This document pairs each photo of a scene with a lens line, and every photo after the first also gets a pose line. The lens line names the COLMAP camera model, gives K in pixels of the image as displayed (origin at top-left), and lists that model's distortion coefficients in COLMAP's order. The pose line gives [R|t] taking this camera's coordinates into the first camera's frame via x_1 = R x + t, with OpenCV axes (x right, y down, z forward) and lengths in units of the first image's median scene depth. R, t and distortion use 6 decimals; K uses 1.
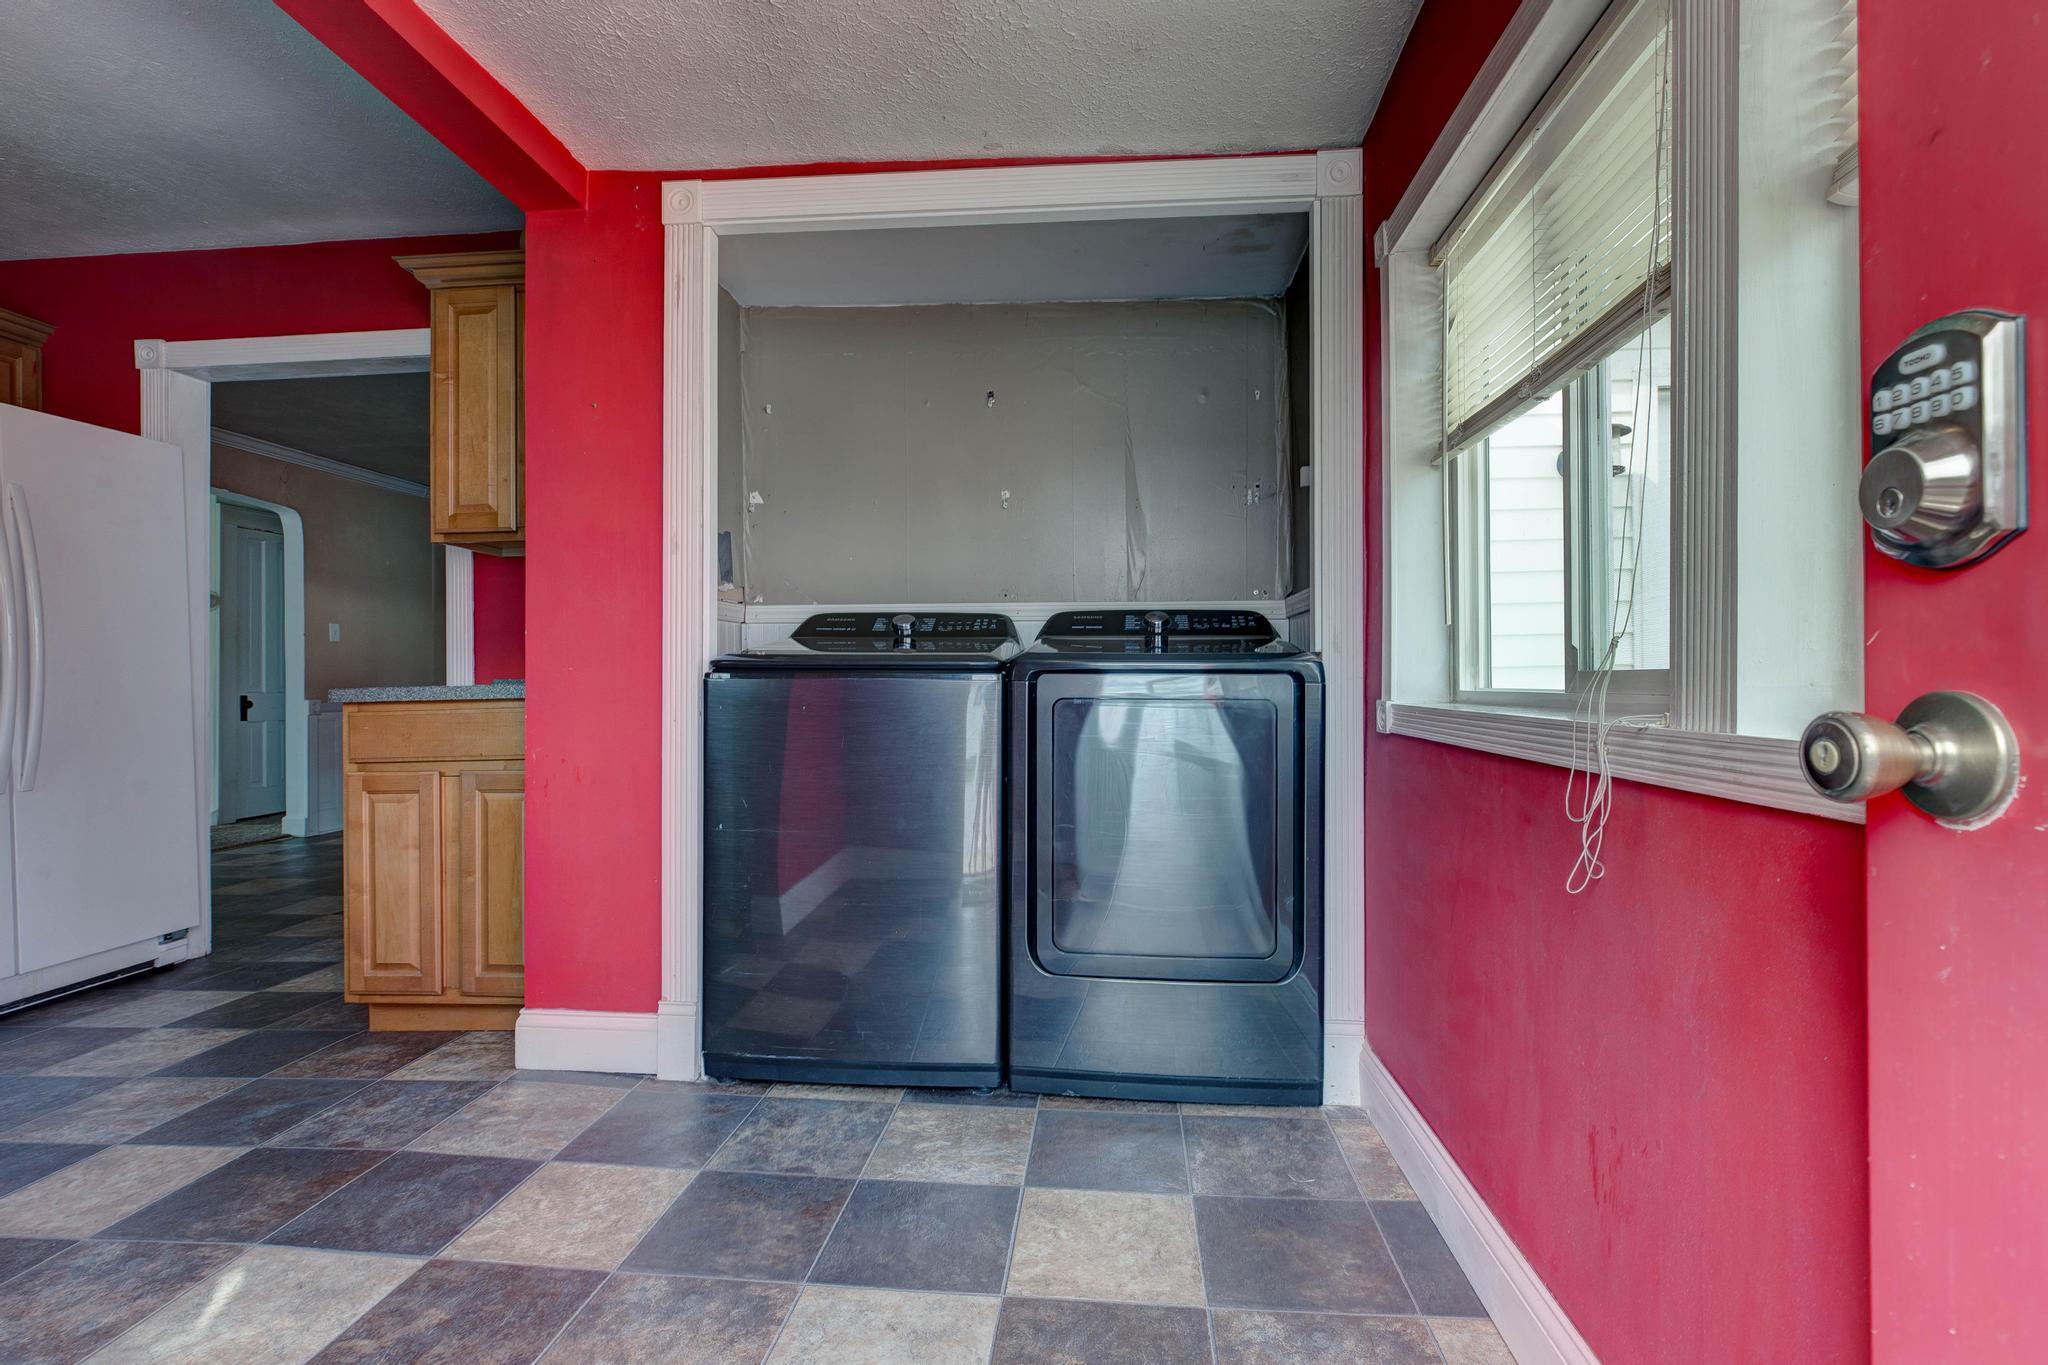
lens RADIAL K [[929.1, 0, 1027.6], [0, 929.1, 682.6], [0, 0, 1]] dist [0.007105, -0.001764]
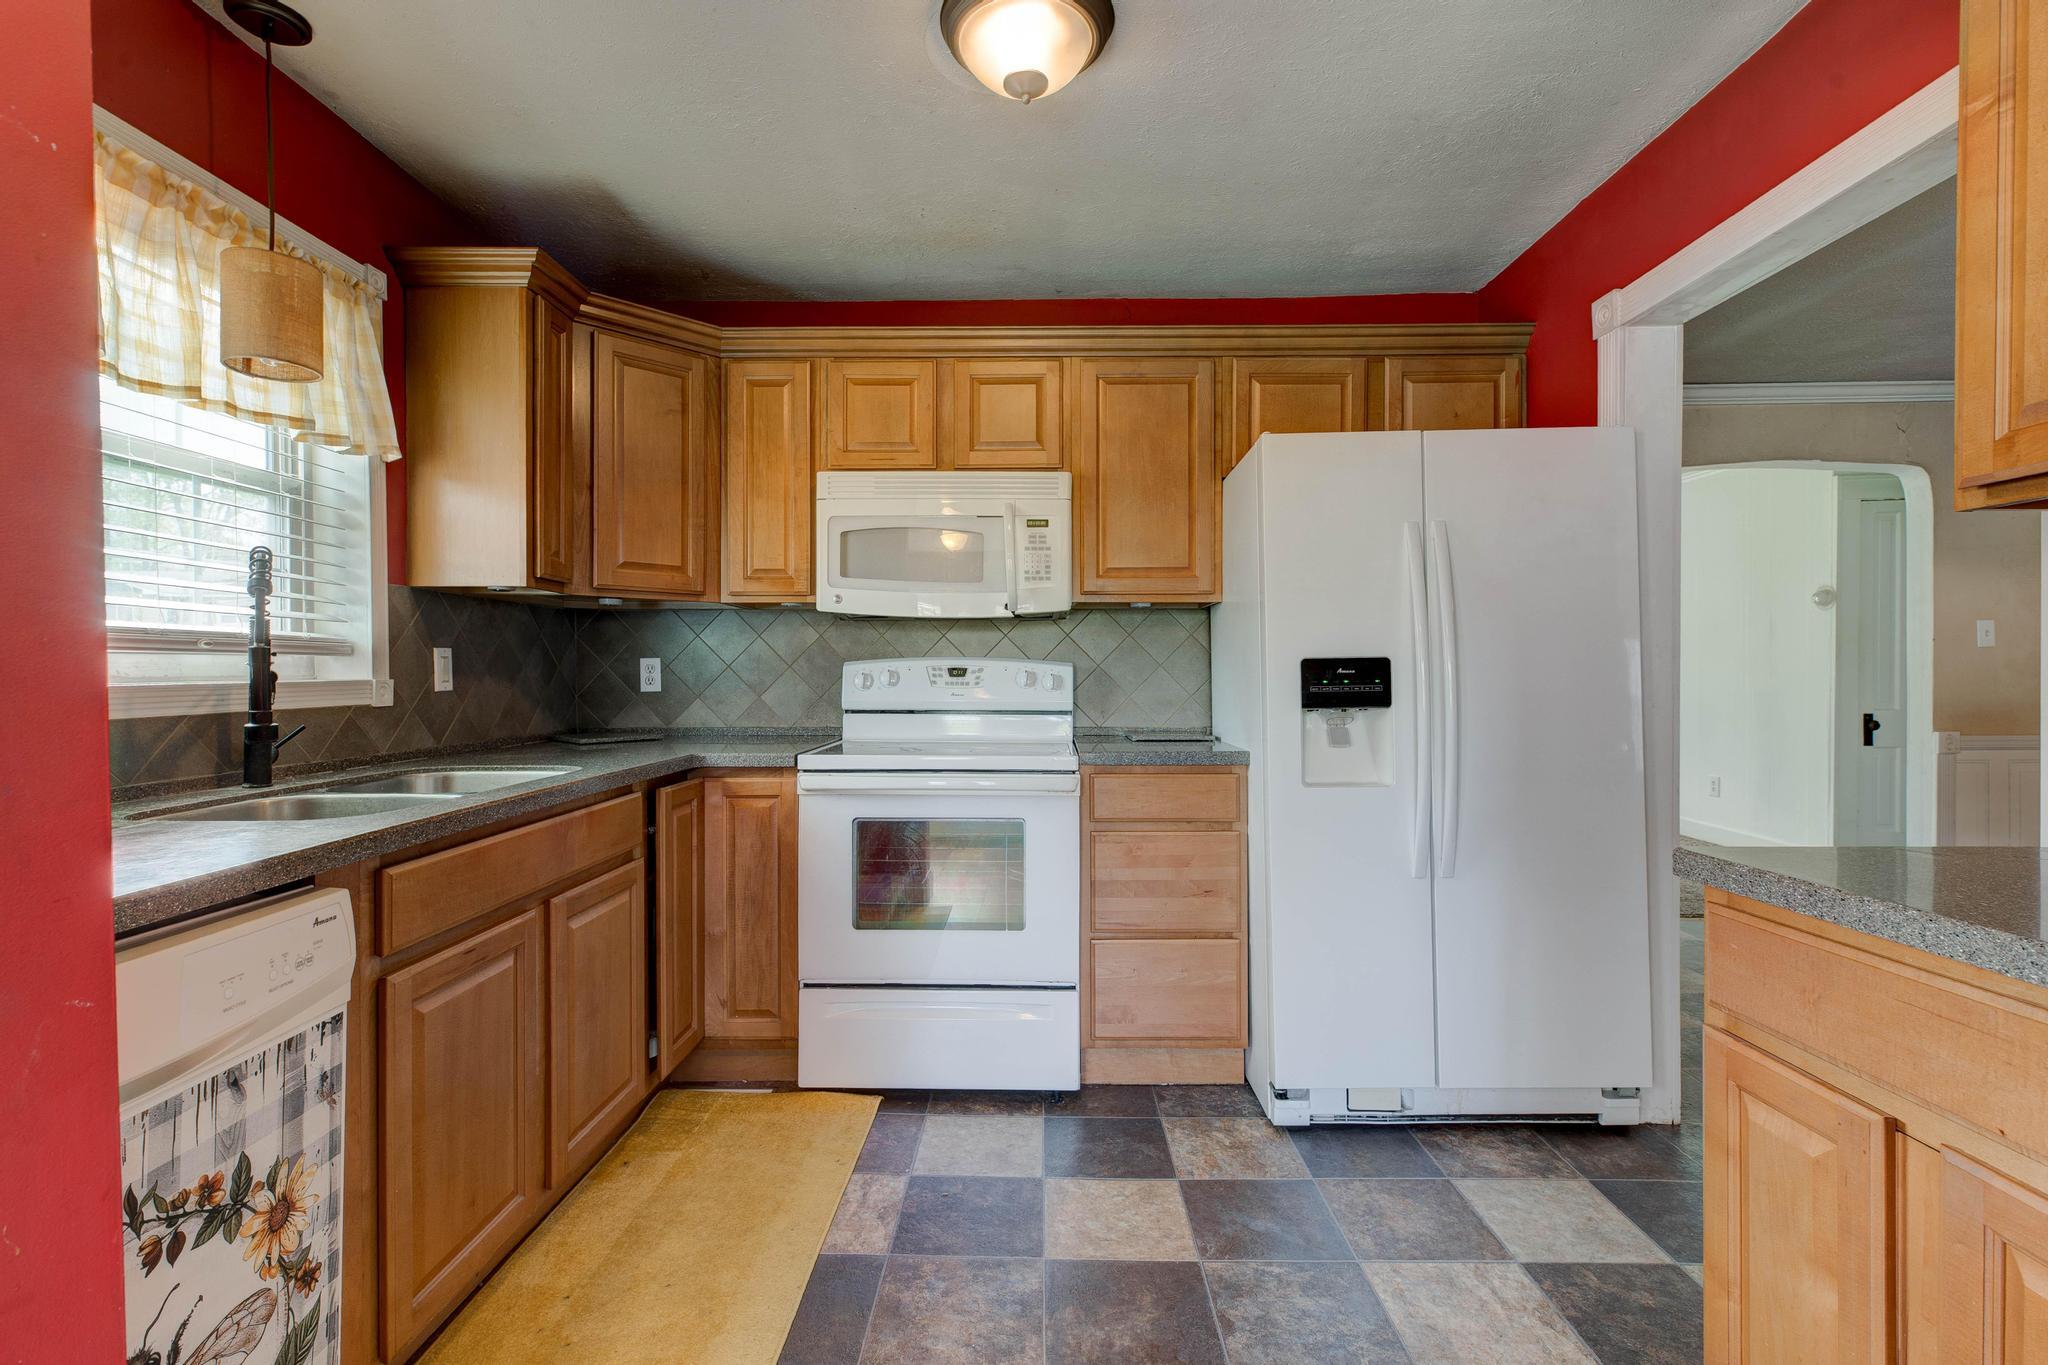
lens RADIAL K [[929.1, 0, 1019.1], [0, 929.1, 673.1], [0, 0, 1]] dist [0.007105, -0.001764]
pose [[0.065417, 0.014431, -0.997754, -0.208935], [0.007806, 0.999857, 0.014973, -0.074814], [0.997827, -0.008768, 0.065295, 0.472065]]
